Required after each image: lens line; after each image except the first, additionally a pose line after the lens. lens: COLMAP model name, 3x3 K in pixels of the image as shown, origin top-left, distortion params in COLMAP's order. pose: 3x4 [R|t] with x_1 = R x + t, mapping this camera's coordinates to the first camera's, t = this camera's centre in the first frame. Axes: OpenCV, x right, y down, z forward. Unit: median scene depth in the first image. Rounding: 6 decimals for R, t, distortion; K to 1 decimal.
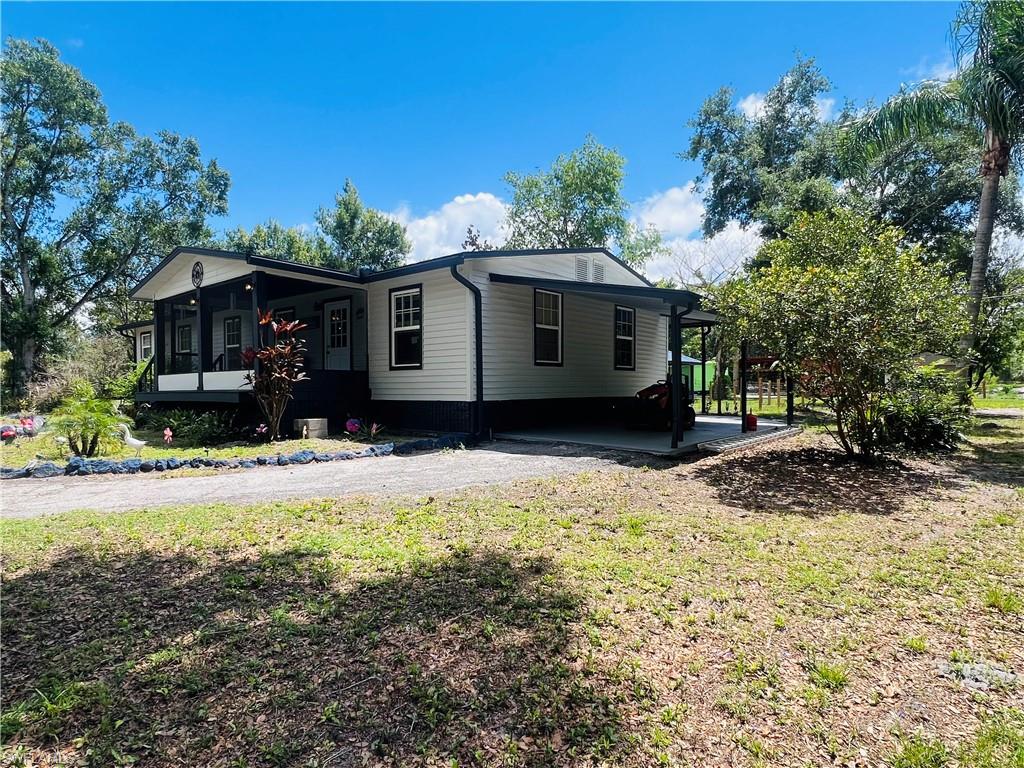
lens RADIAL K [[582.8, 0, 510.7], [0, 582.8, 388.2], [0, 0, 1]] dist [-0.001284, -0.001253]
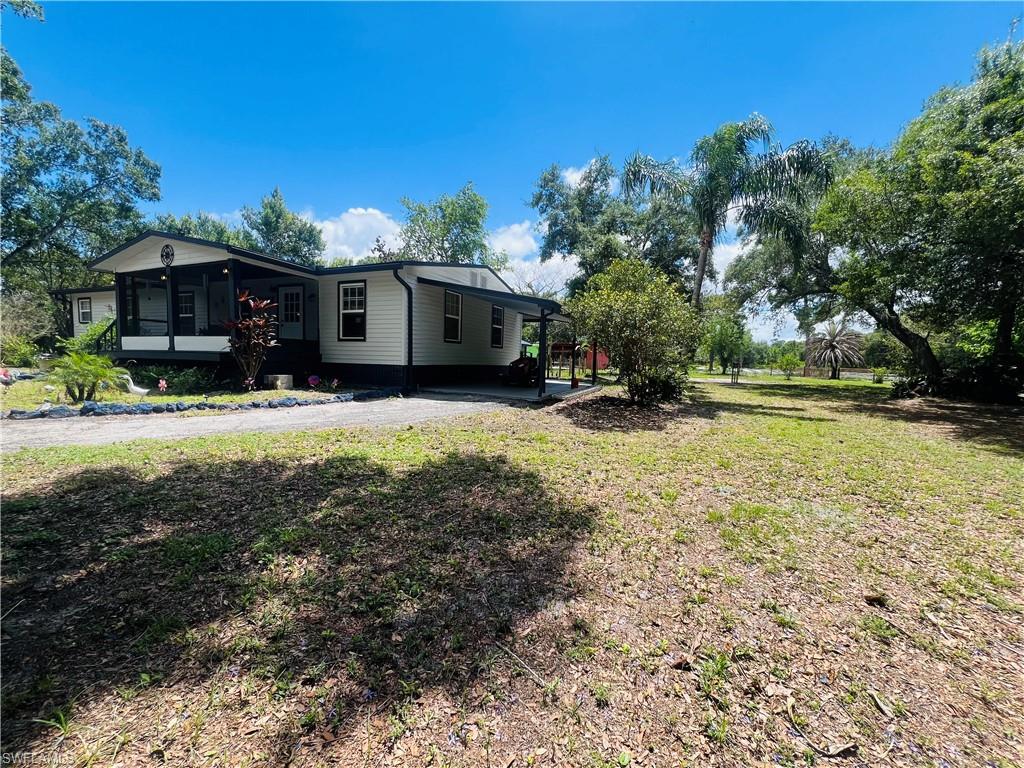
lens RADIAL K [[409.8, 0, 513.8], [0, 409.8, 385.4], [0, 0, 1]] dist [-0.000349, -0.000023]
pose [[0.954907, 0.012527, 0.296642, -0.101797], [-0.031024, 0.997850, 0.057730, 0.005090], [-0.295281, -0.064330, 0.953242, -0.054552]]
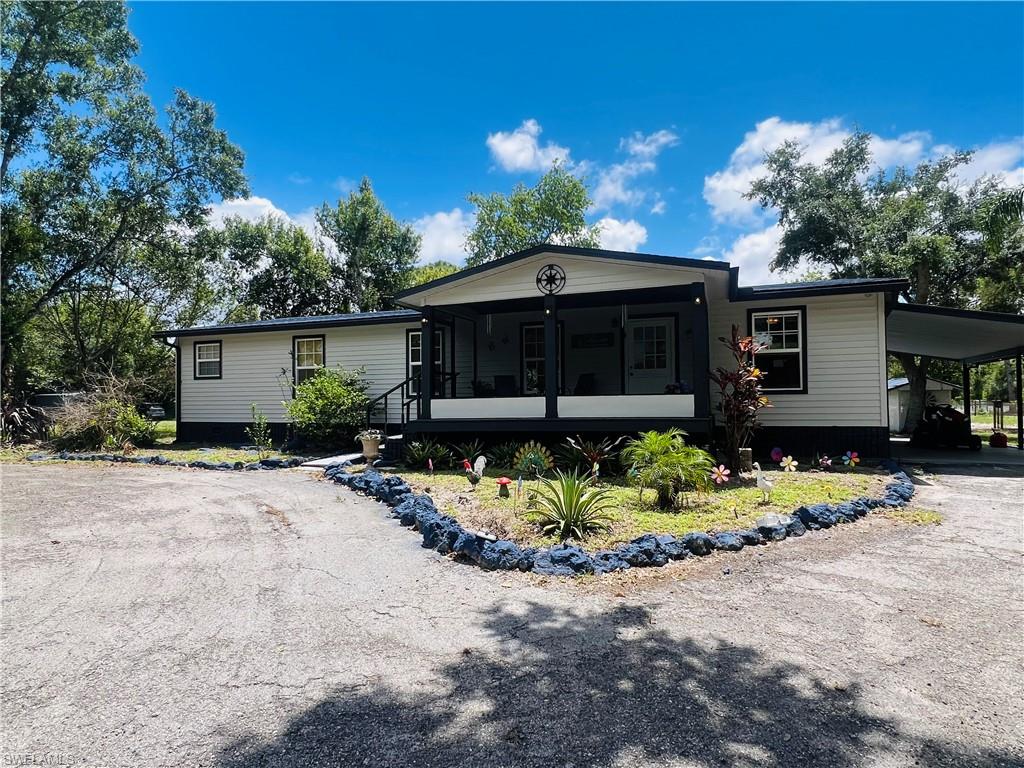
lens RADIAL K [[582.8, 0, 510.7], [0, 582.8, 388.2], [0, 0, 1]] dist [-0.001284, -0.001253]
pose [[0.944541, 0.008007, 0.328295, -0.924814], [0.002840, 0.999466, -0.032547, -0.012286], [-0.328380, 0.031674, 0.944014, 0.247443]]
